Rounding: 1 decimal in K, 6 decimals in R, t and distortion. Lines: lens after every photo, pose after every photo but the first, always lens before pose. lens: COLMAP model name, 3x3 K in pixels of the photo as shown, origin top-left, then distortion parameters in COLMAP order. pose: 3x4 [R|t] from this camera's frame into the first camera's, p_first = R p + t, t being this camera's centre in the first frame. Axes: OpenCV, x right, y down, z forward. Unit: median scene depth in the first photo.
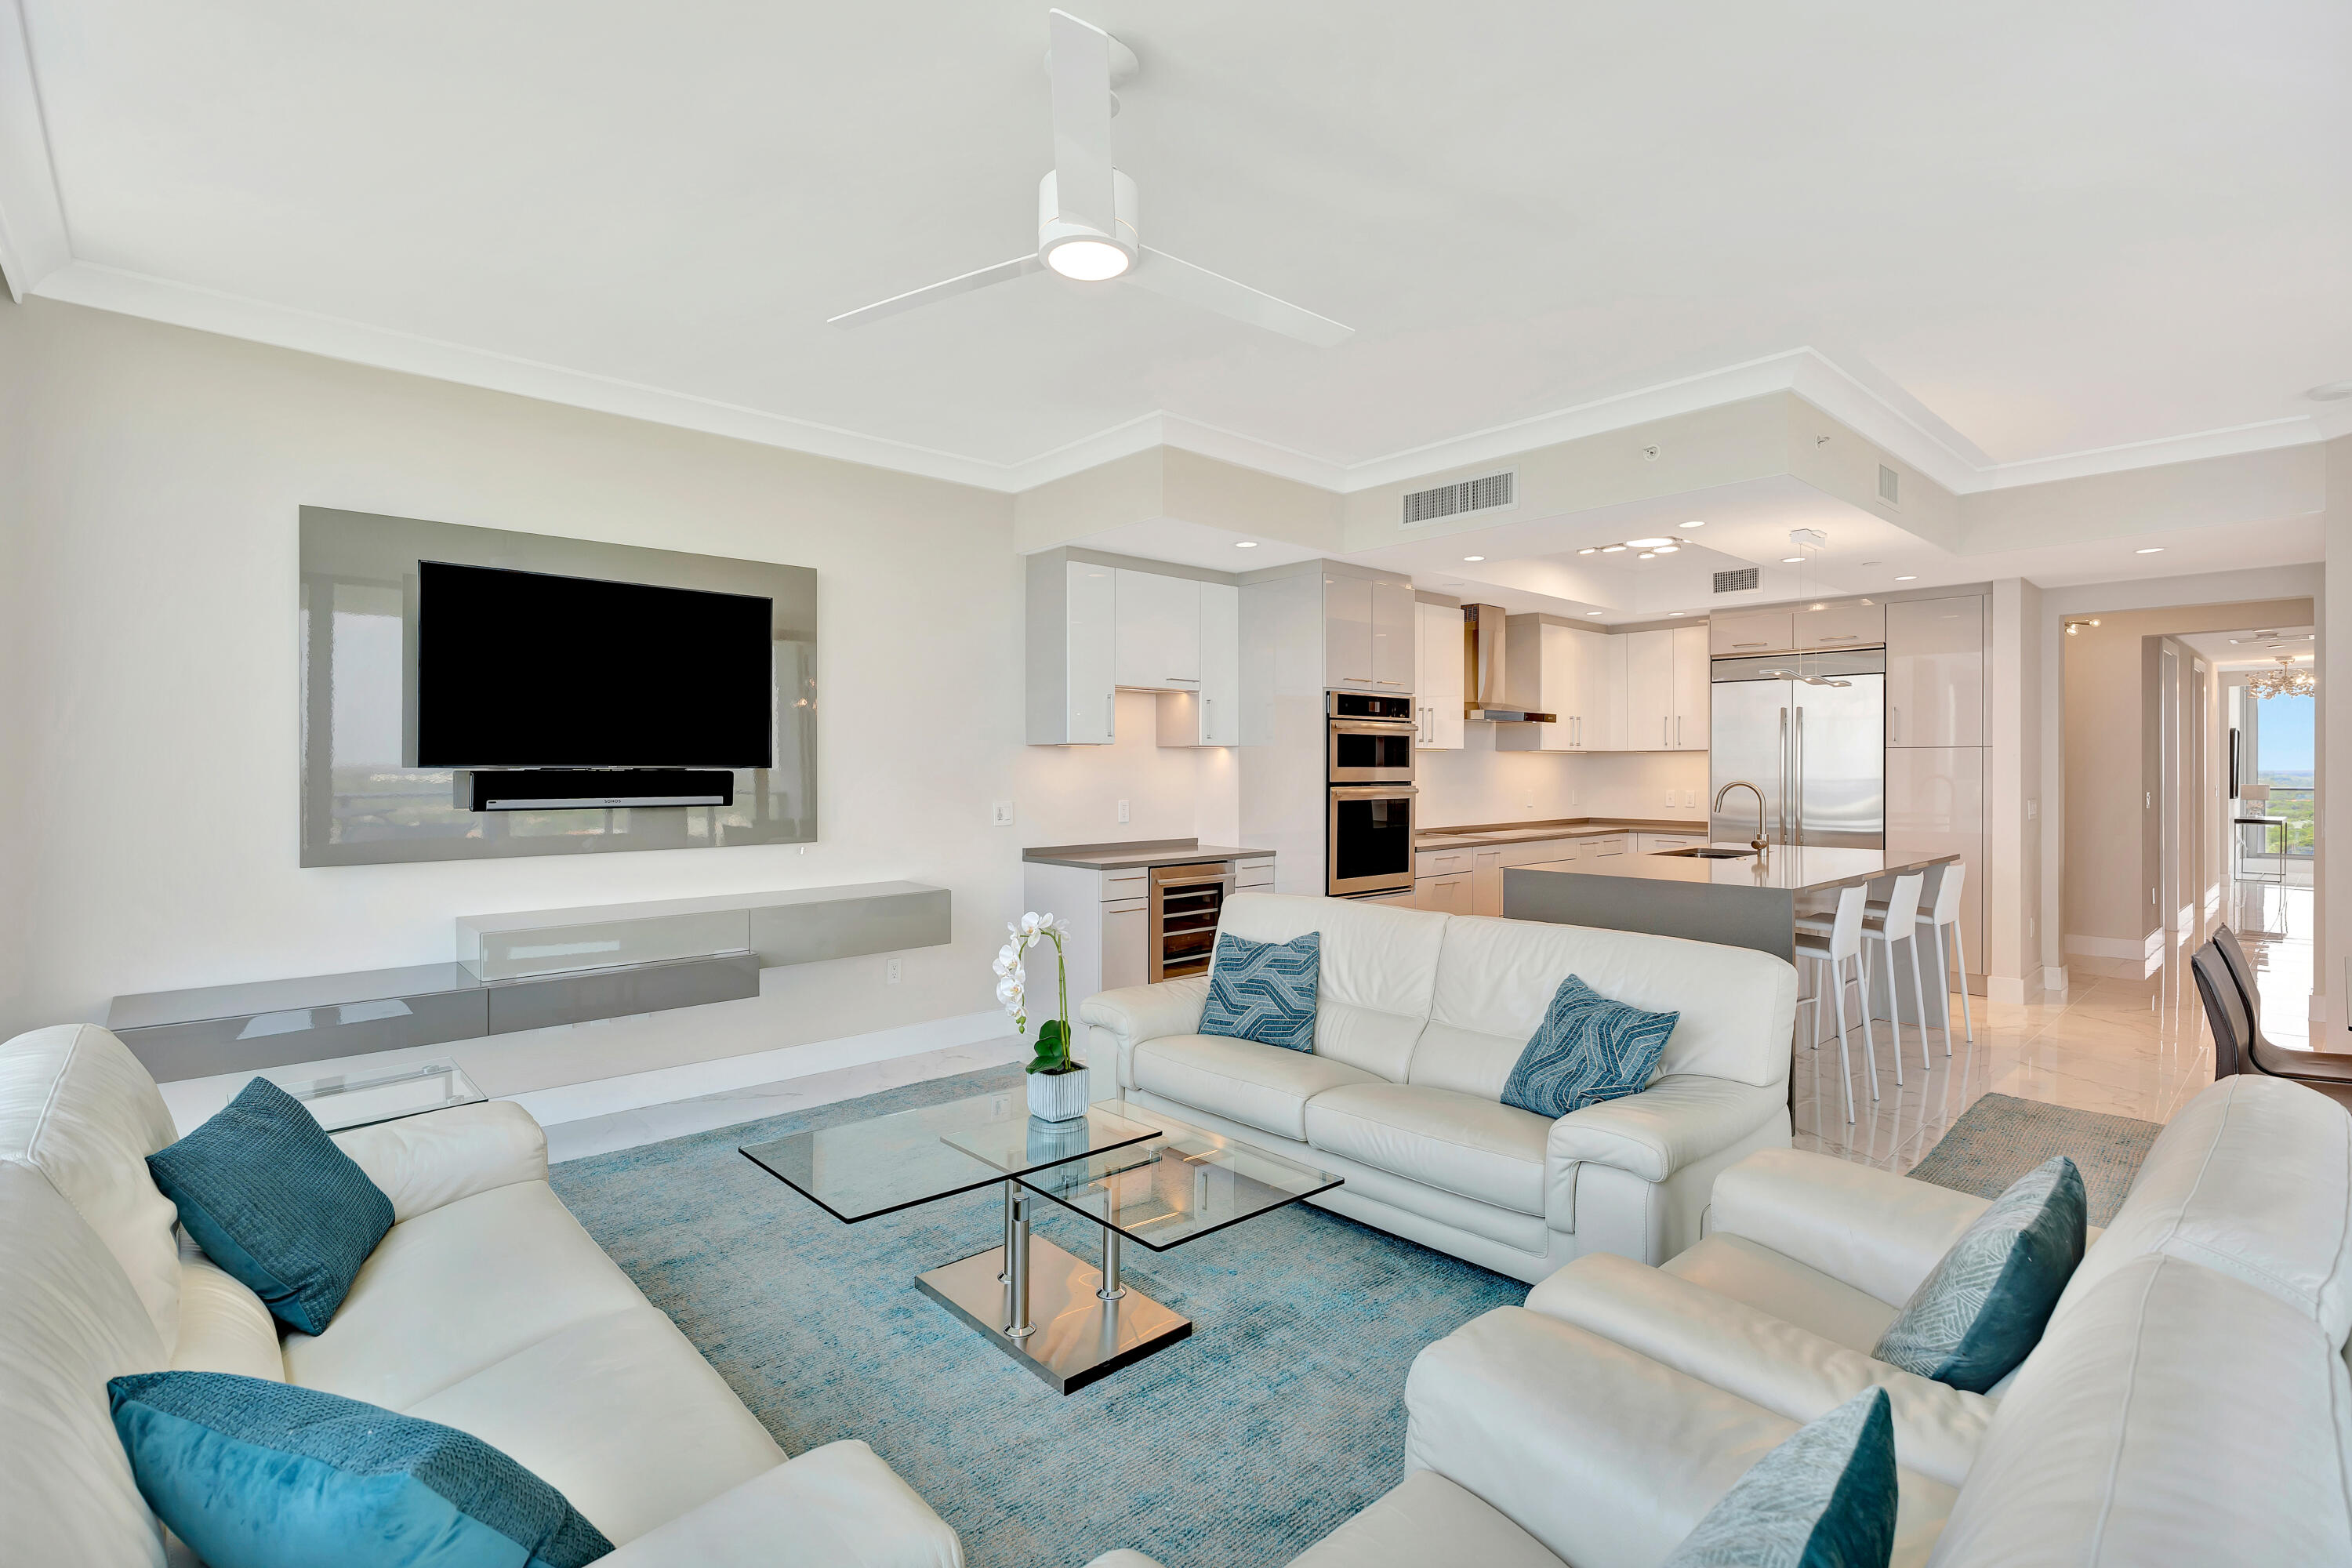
lens RADIAL K [[1079.2, 0, 1178.6], [0, 1079.2, 768.4], [0, 0, 1]] dist [-0.006271, 0.003466]
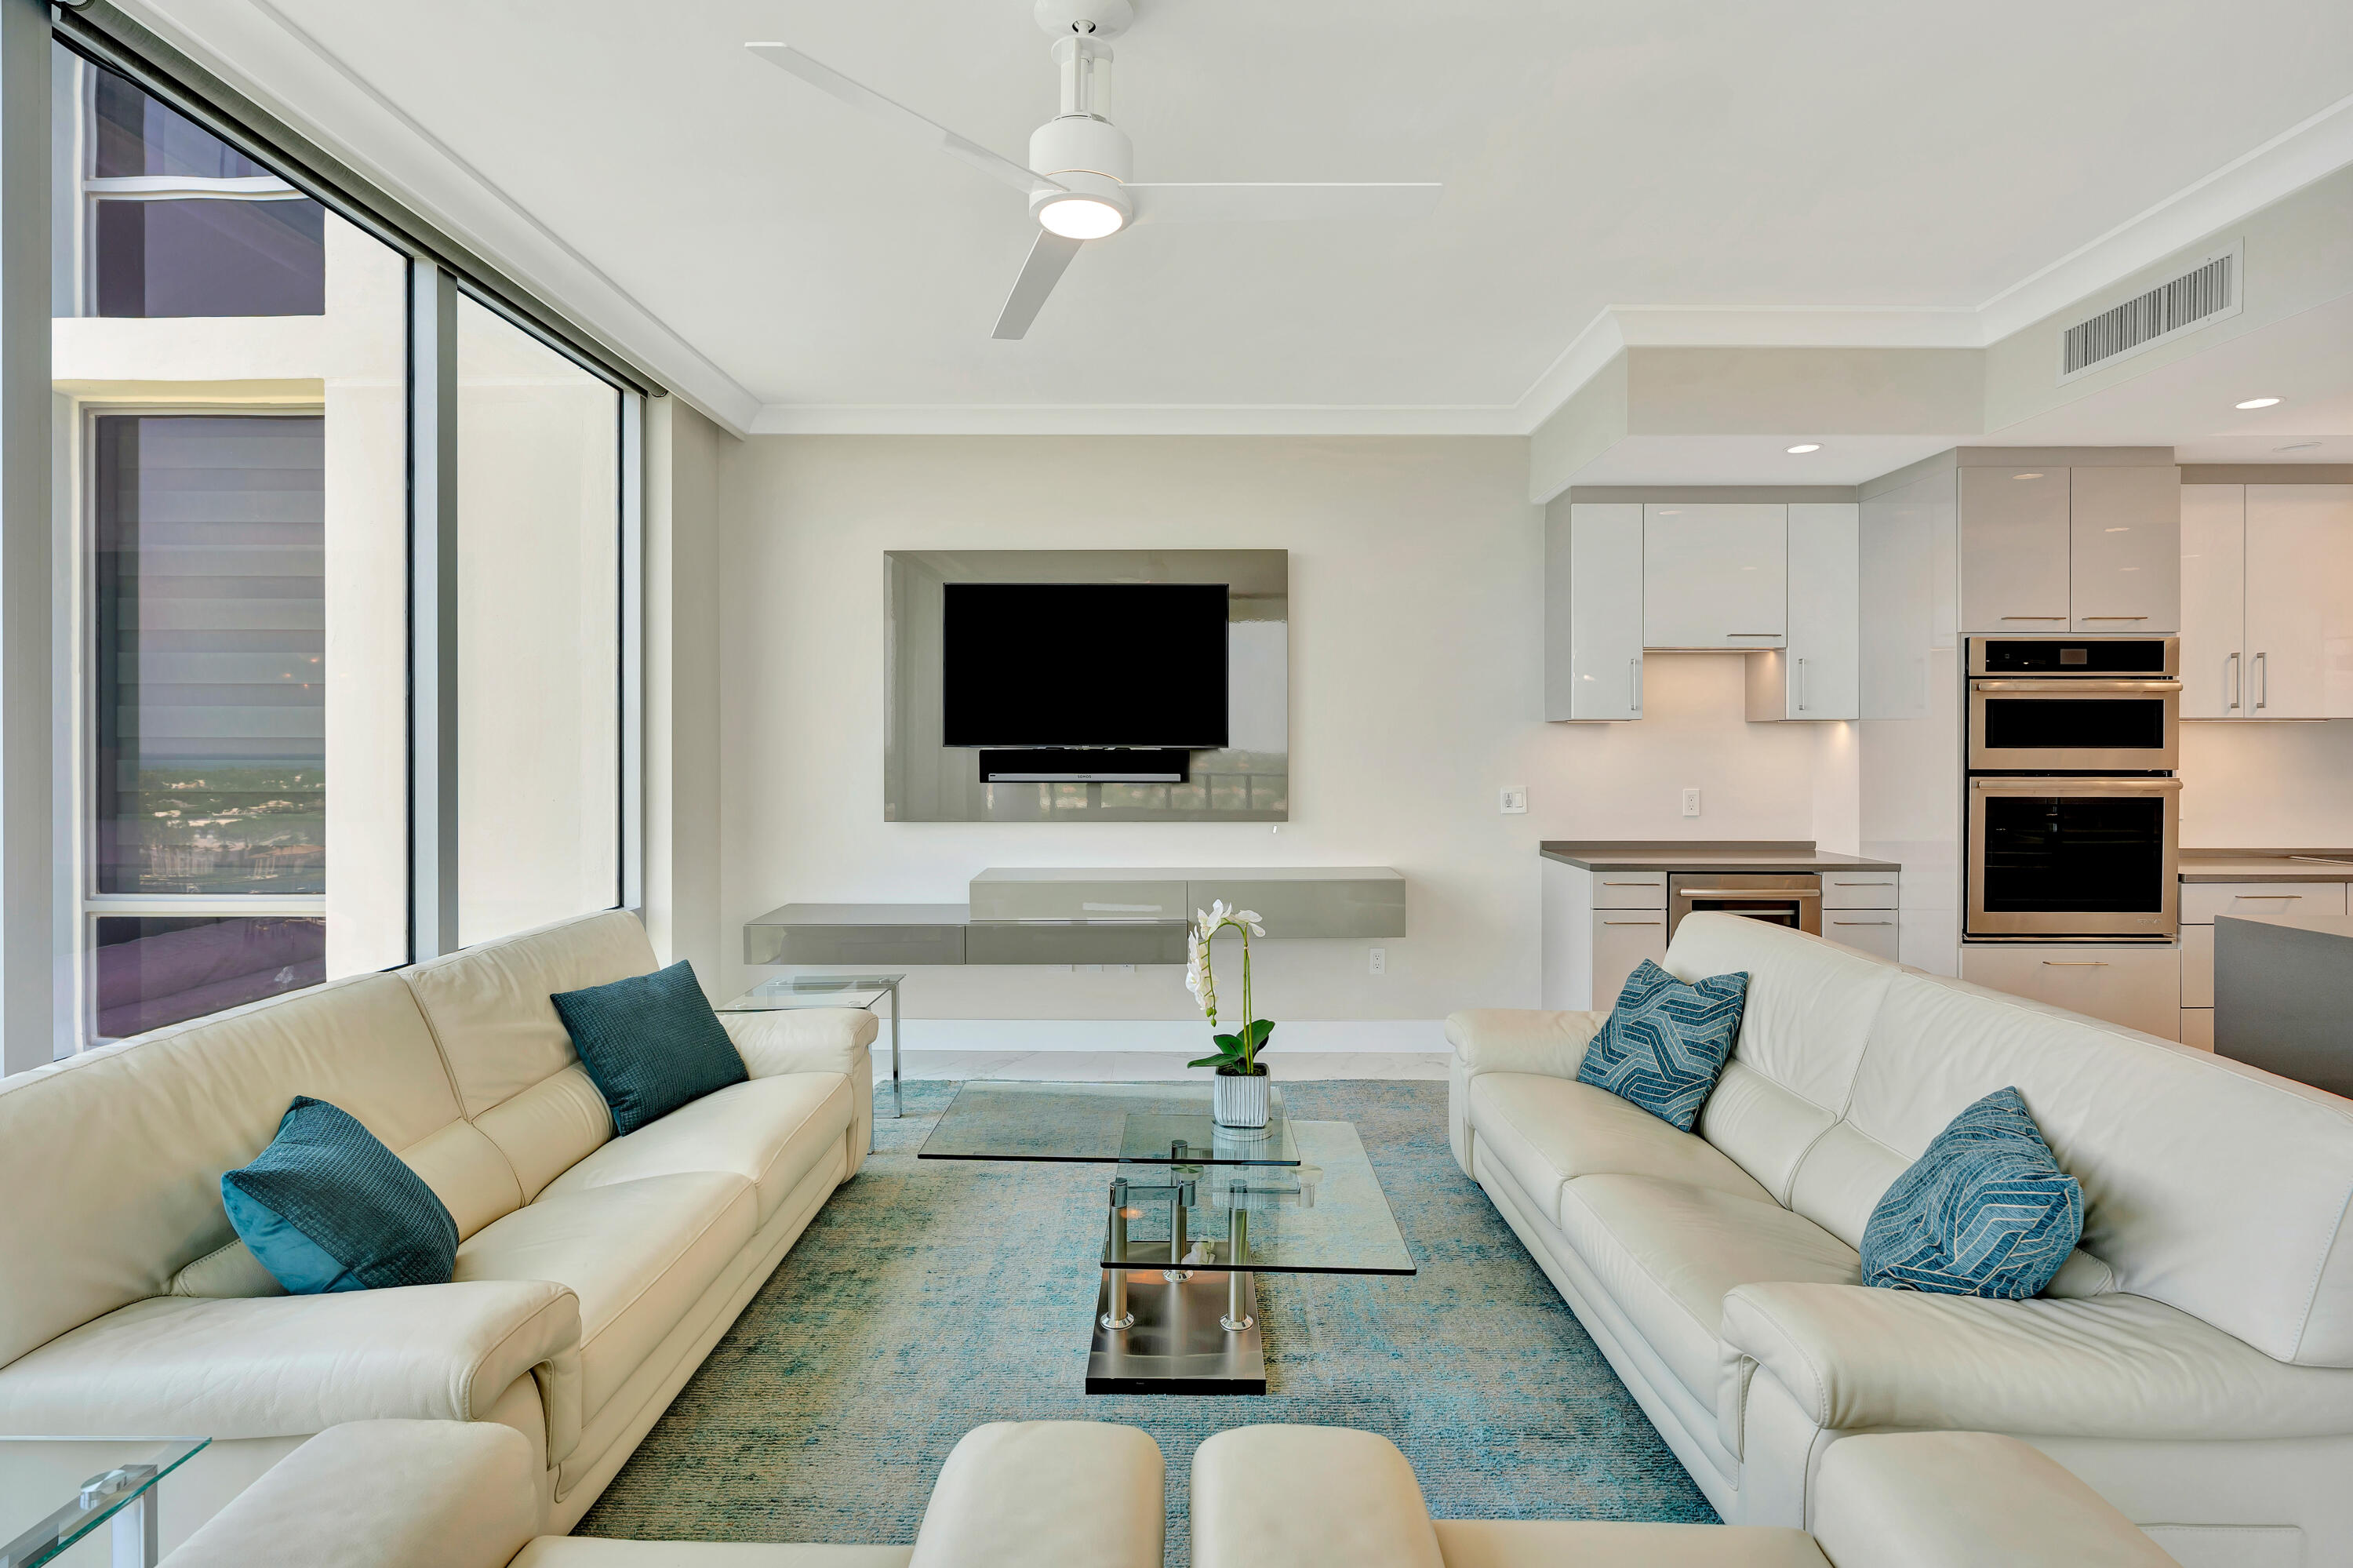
lens RADIAL K [[1148.0, 0, 1179.9], [0, 1148.0, 754.4], [0, 0, 1]] dist [-0.007156, 0.001666]
pose [[0.738189, 0.004725, -0.674577, 0.243327], [-0.002359, 0.999987, 0.004424, 0.000794], [0.674590, -0.001675, 0.738191, 0.111281]]
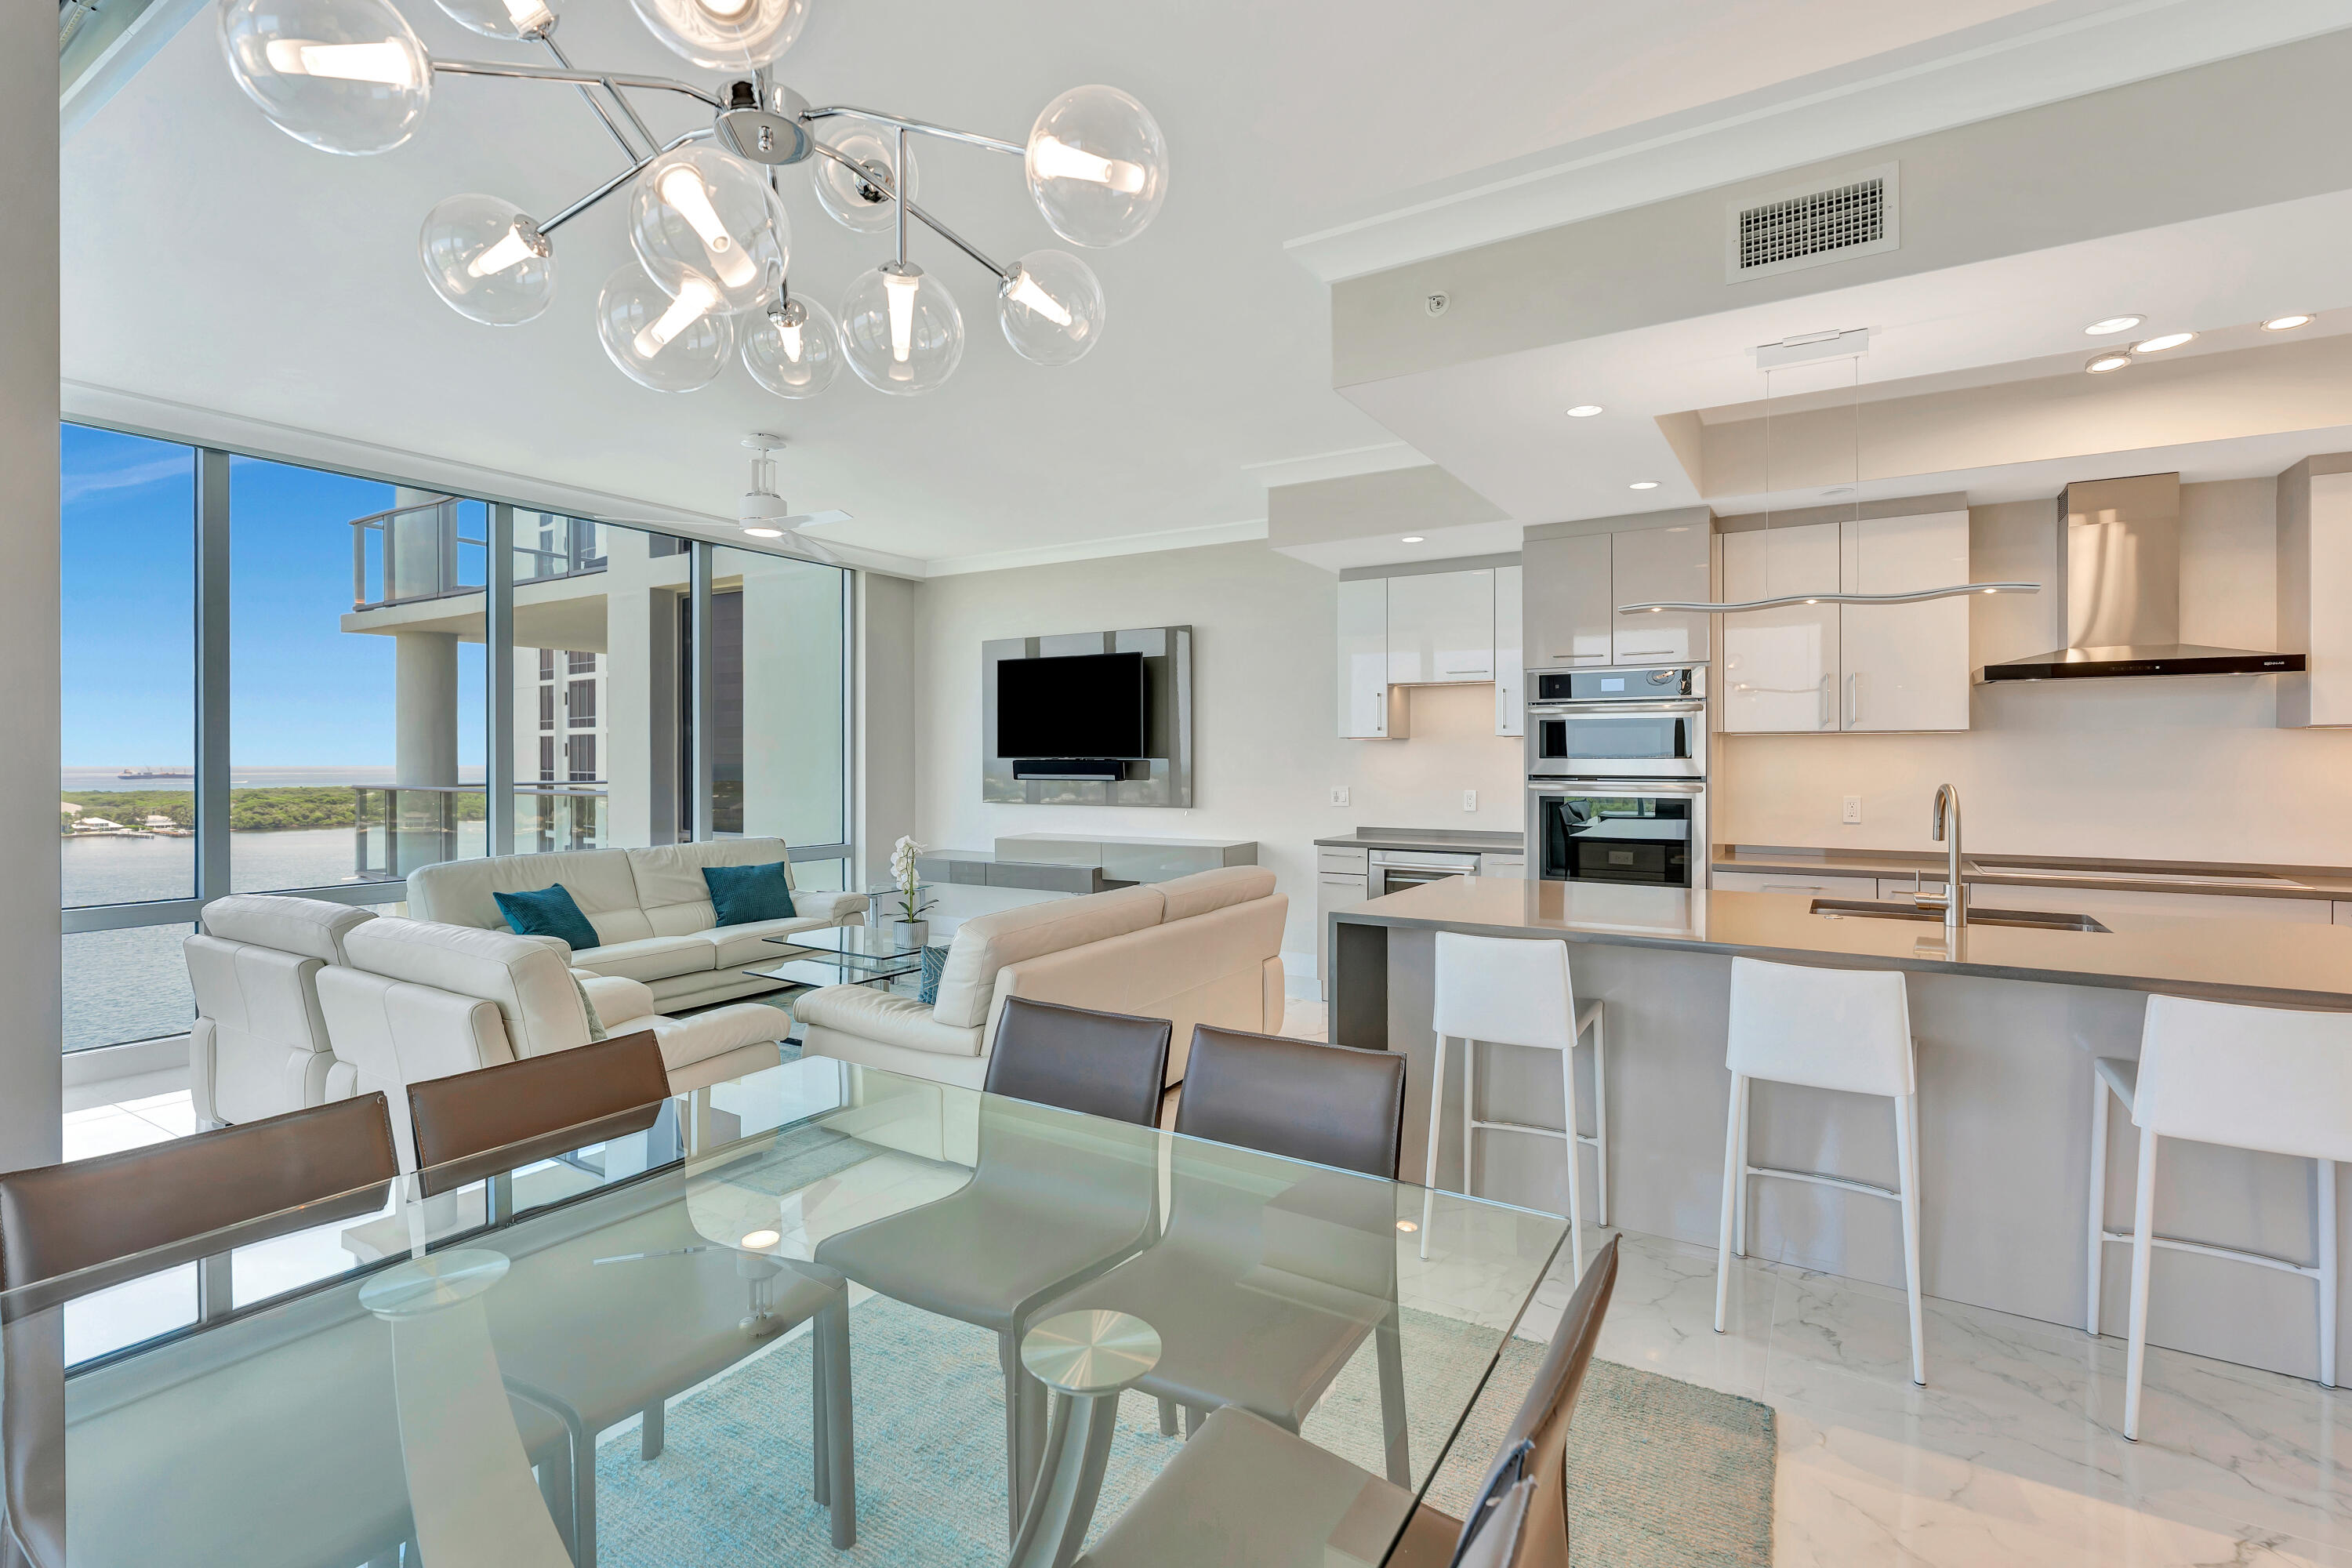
lens RADIAL K [[1079.2, 0, 1192.9], [0, 1079.2, 765.2], [0, 0, 1]] dist [-0.006271, 0.003466]
pose [[0.291253, 0.006438, -0.956624, 0.853925], [-0.002248, 0.999979, 0.006045, -0.000532], [0.956643, 0.000390, 0.291261, 0.440380]]
